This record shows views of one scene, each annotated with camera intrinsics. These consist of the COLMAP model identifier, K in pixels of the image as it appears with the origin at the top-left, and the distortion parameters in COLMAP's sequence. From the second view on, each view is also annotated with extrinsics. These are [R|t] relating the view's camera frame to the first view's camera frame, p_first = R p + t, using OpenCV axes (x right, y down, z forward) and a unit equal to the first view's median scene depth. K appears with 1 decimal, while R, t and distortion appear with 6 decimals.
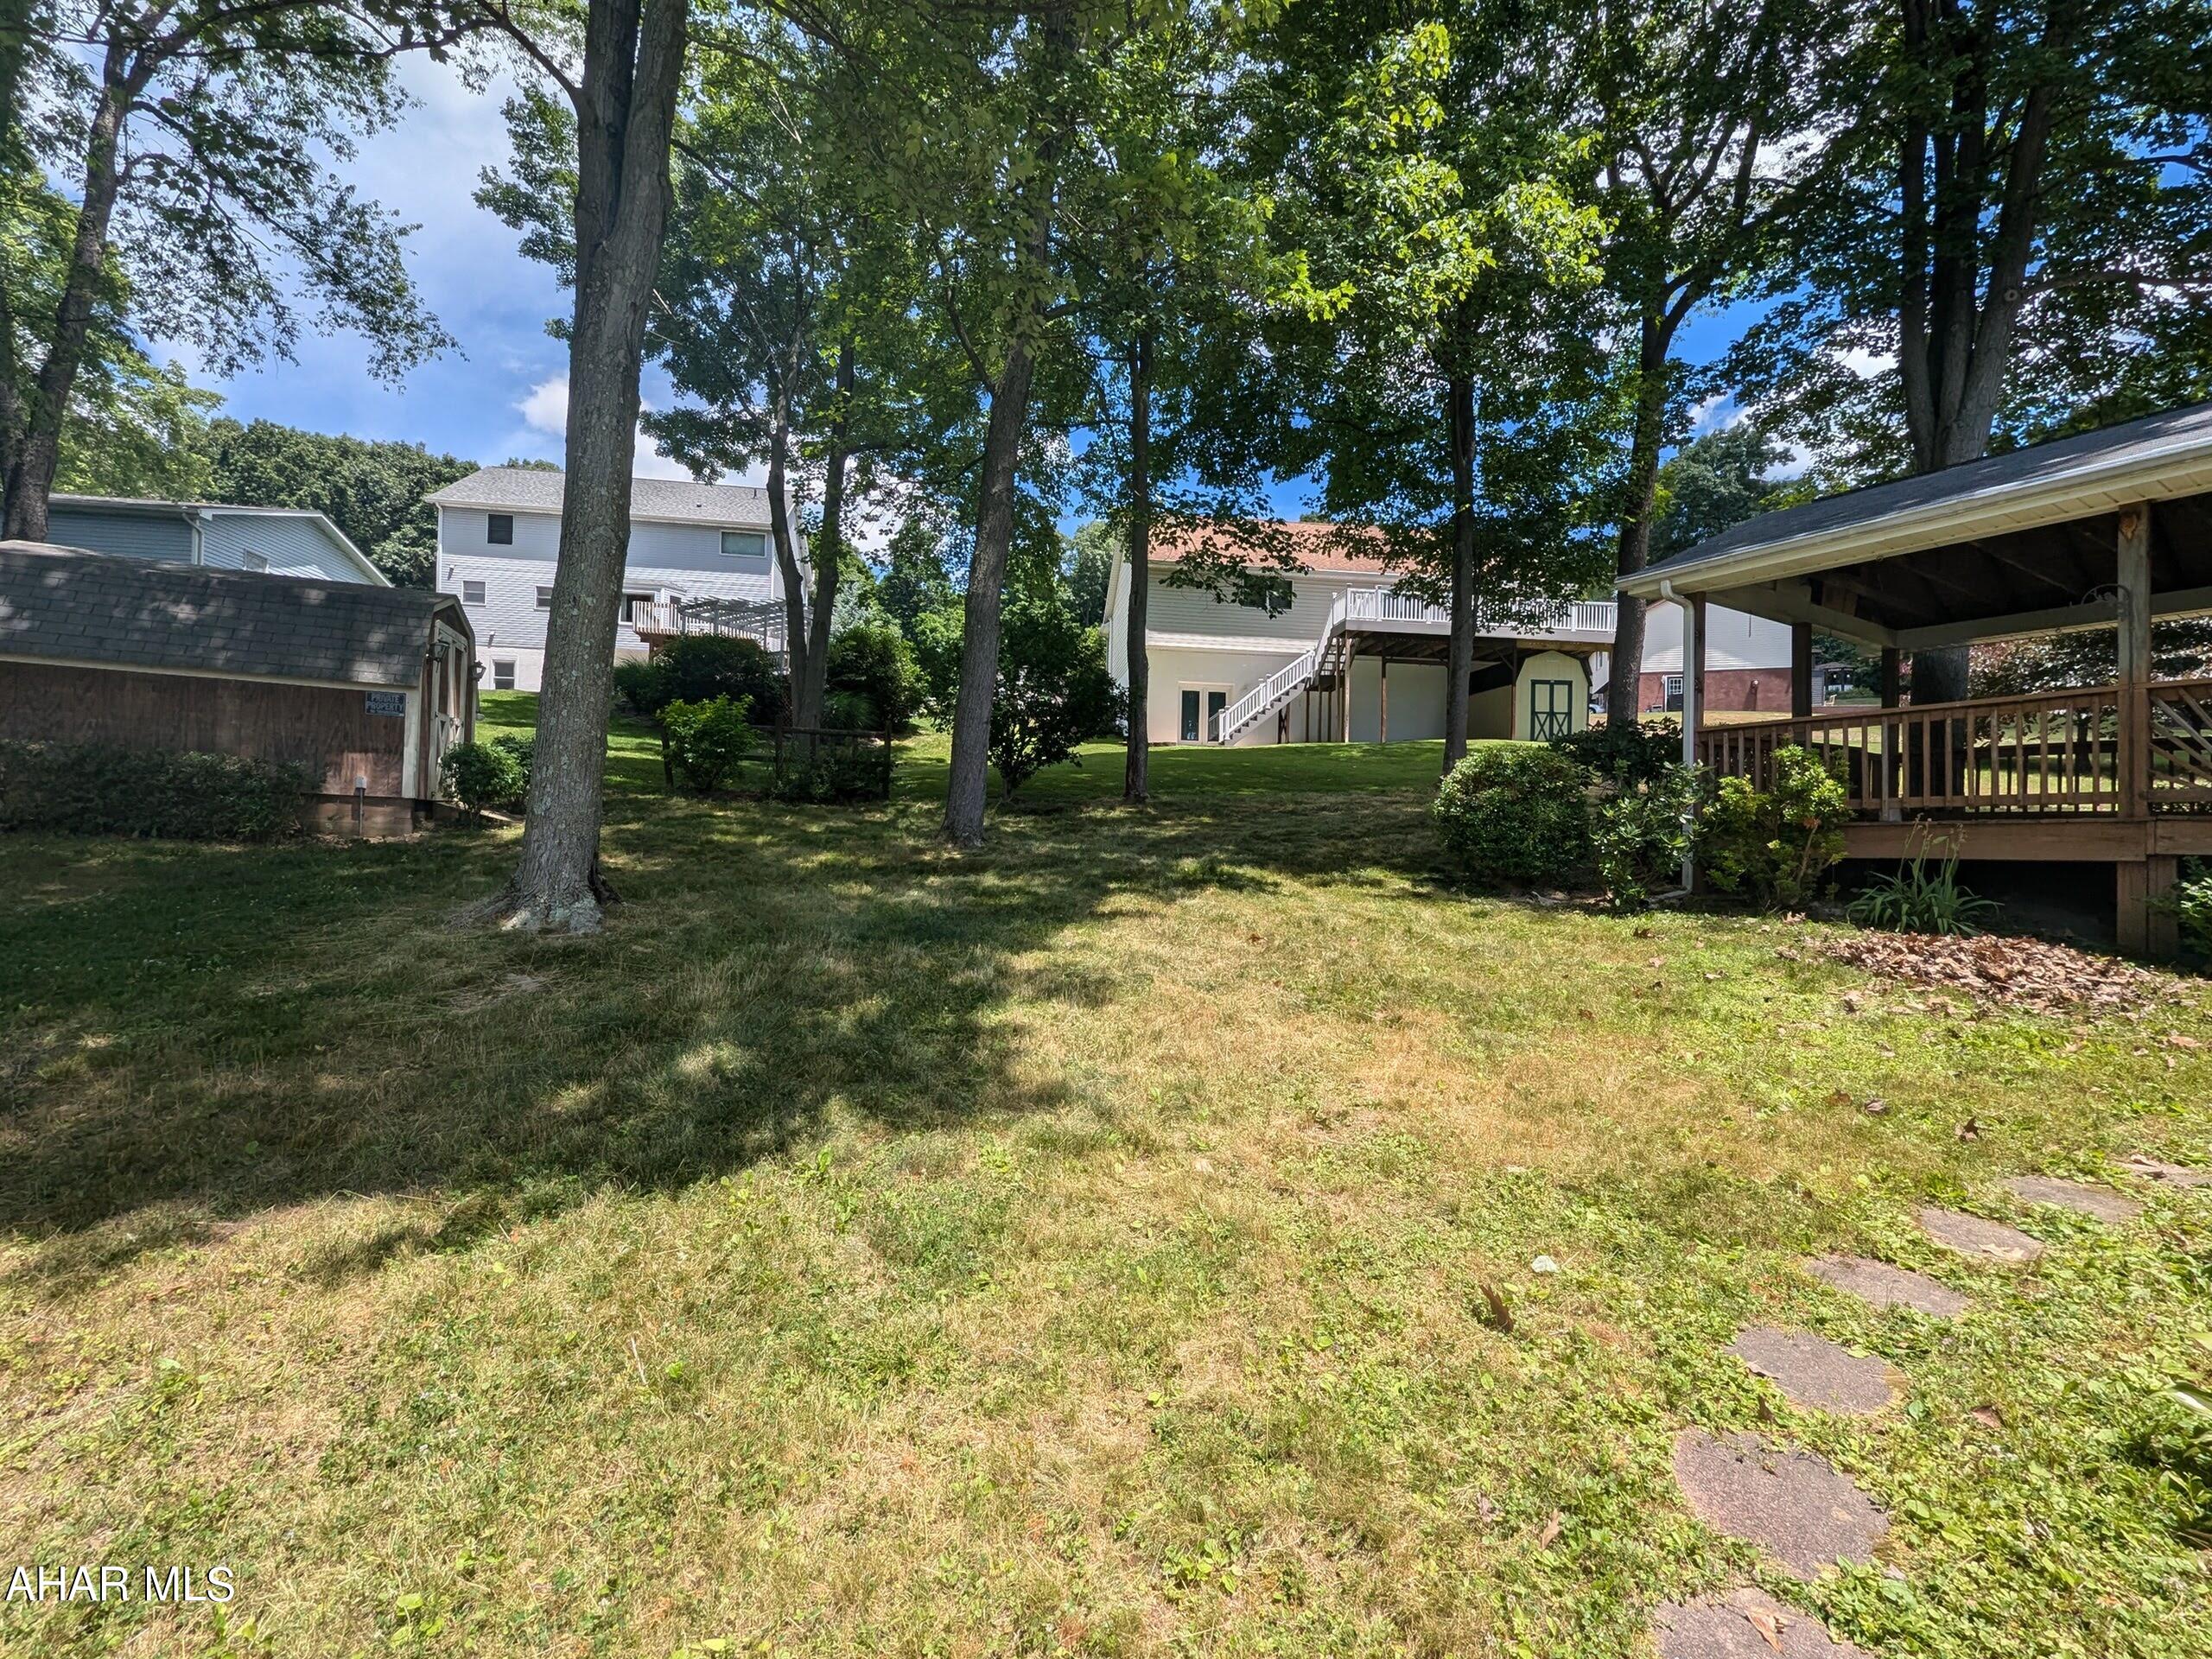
lens RADIAL K [[908.1, 0, 1103.1], [0, 908.1, 833.5], [0, 0, 1]] dist [0.002638, 0.000710]
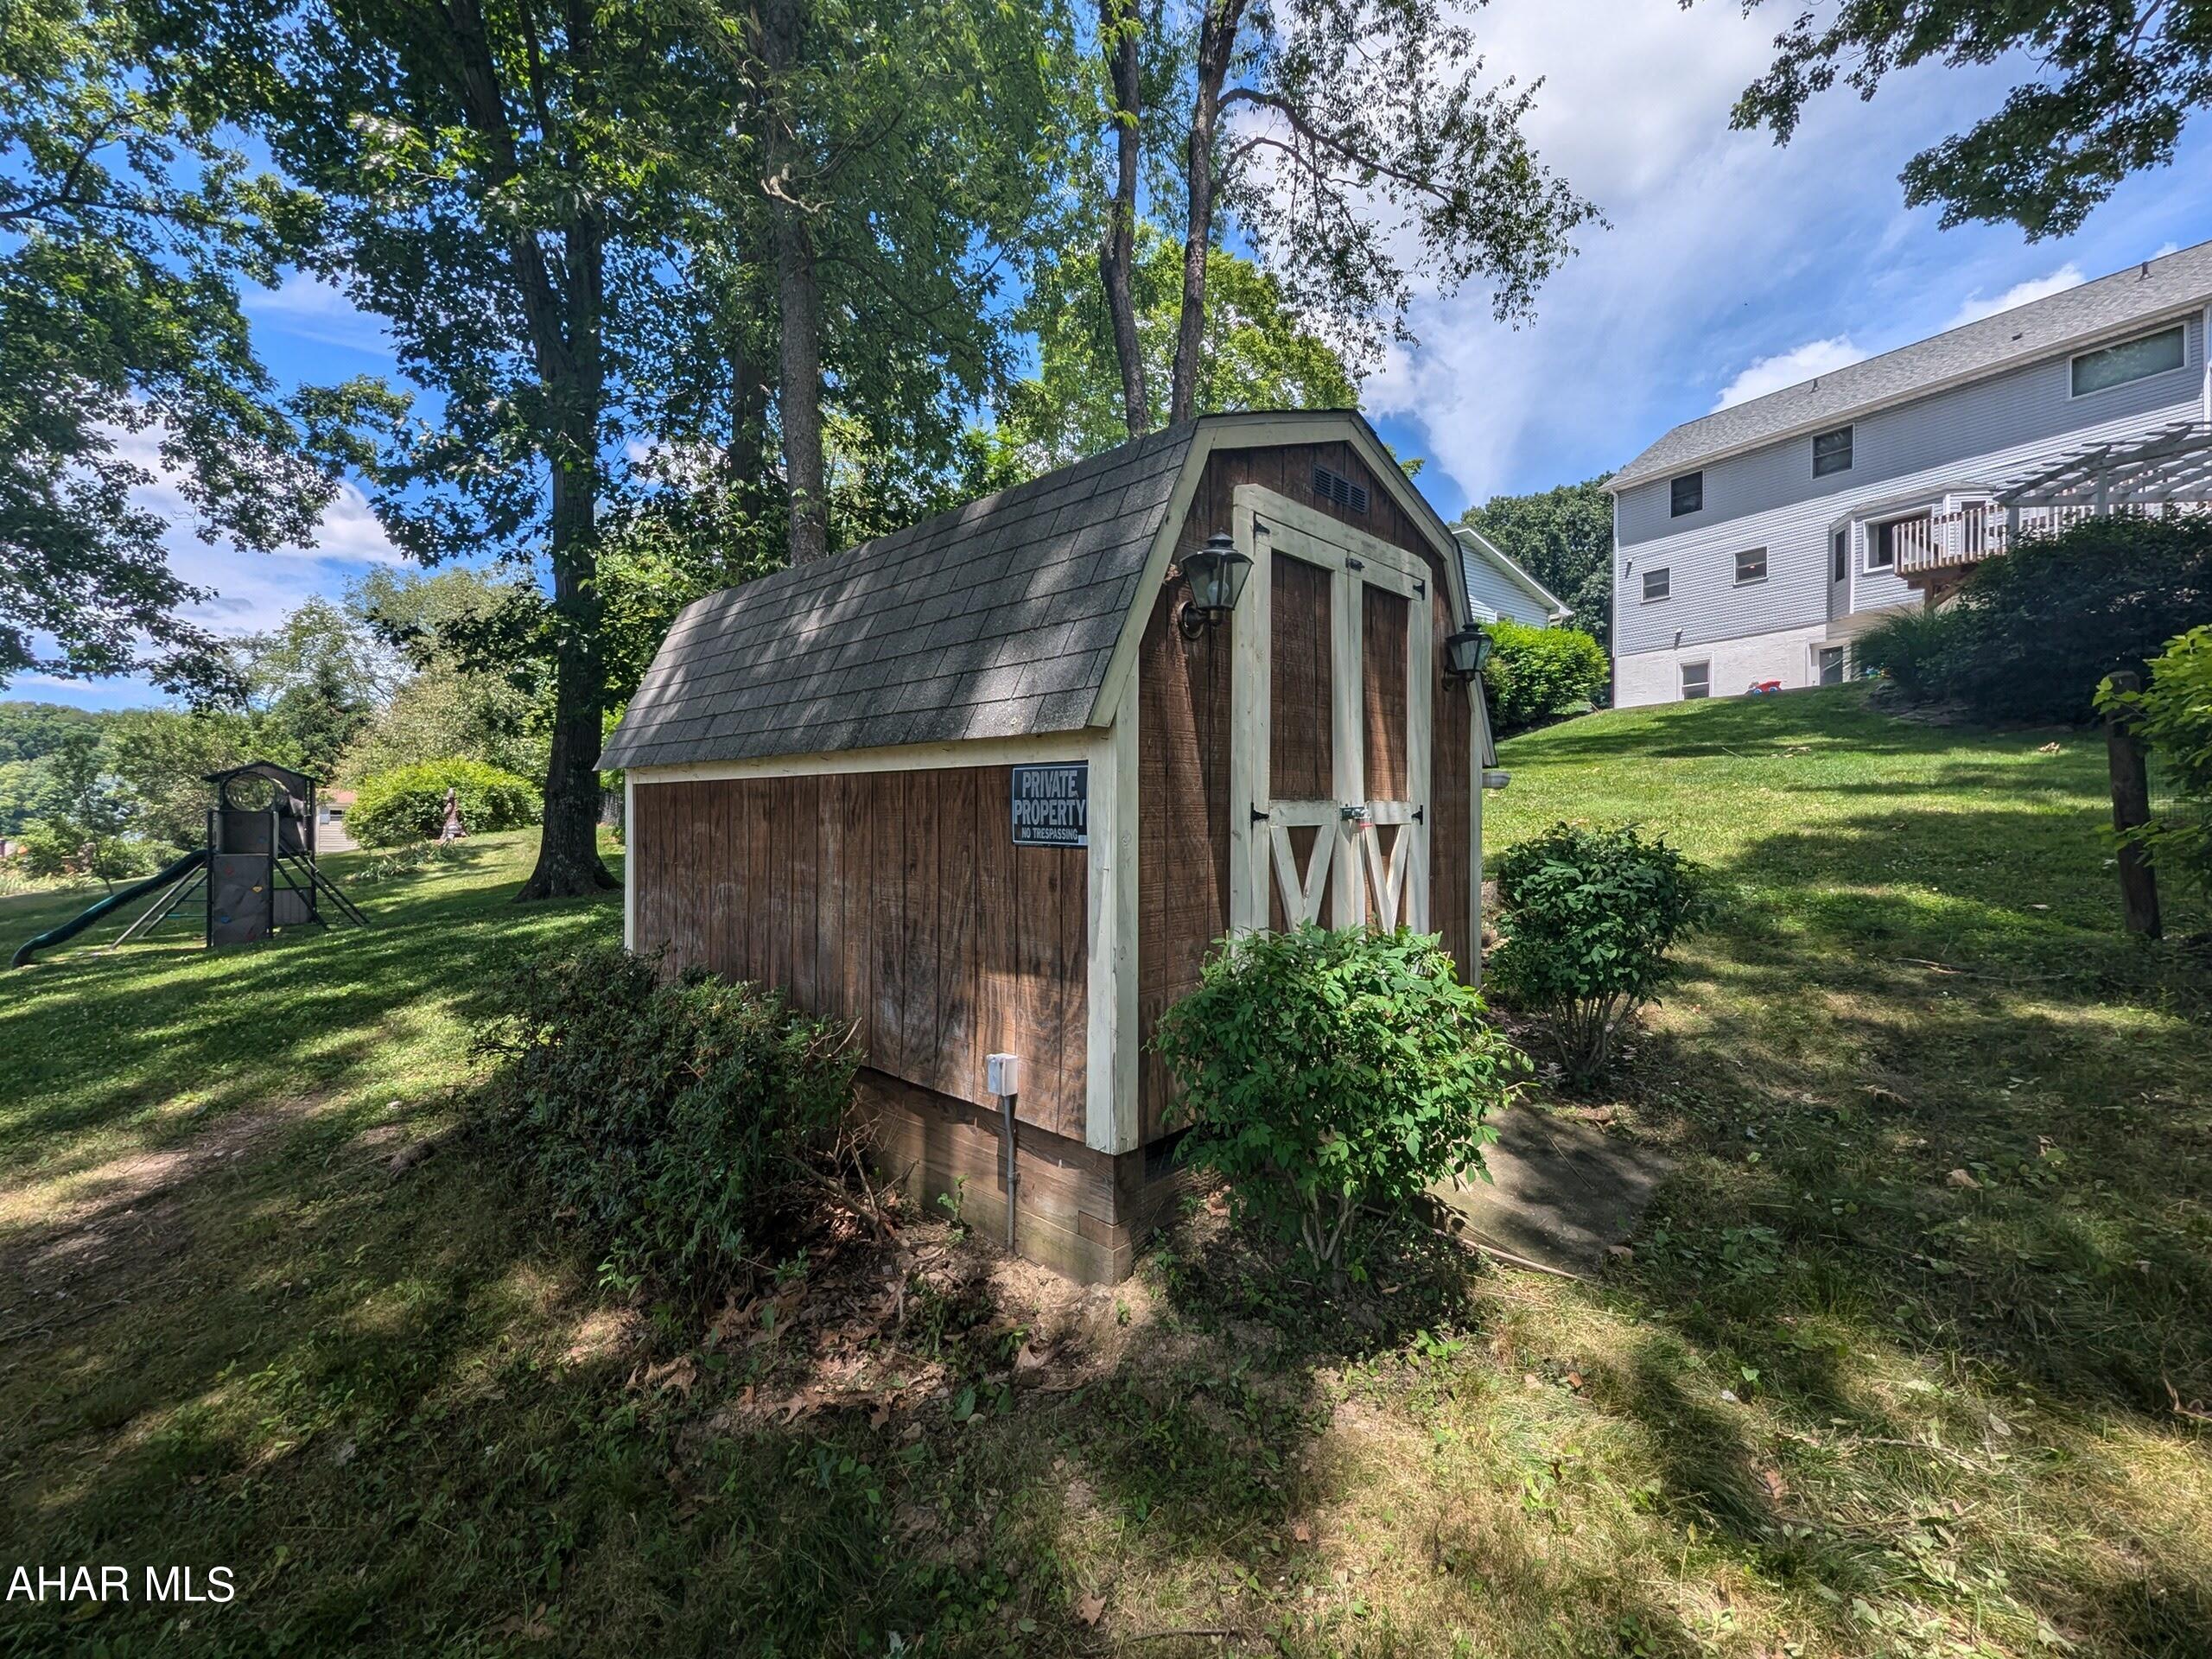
lens RADIAL K [[908.1, 0, 1103.1], [0, 908.1, 833.5], [0, 0, 1]] dist [0.002638, 0.000710]
pose [[0.378874, -0.022409, -0.925177, -0.226802], [0.010586, 0.999746, -0.019880, -0.056379], [0.925388, -0.002262, 0.379015, 0.396902]]
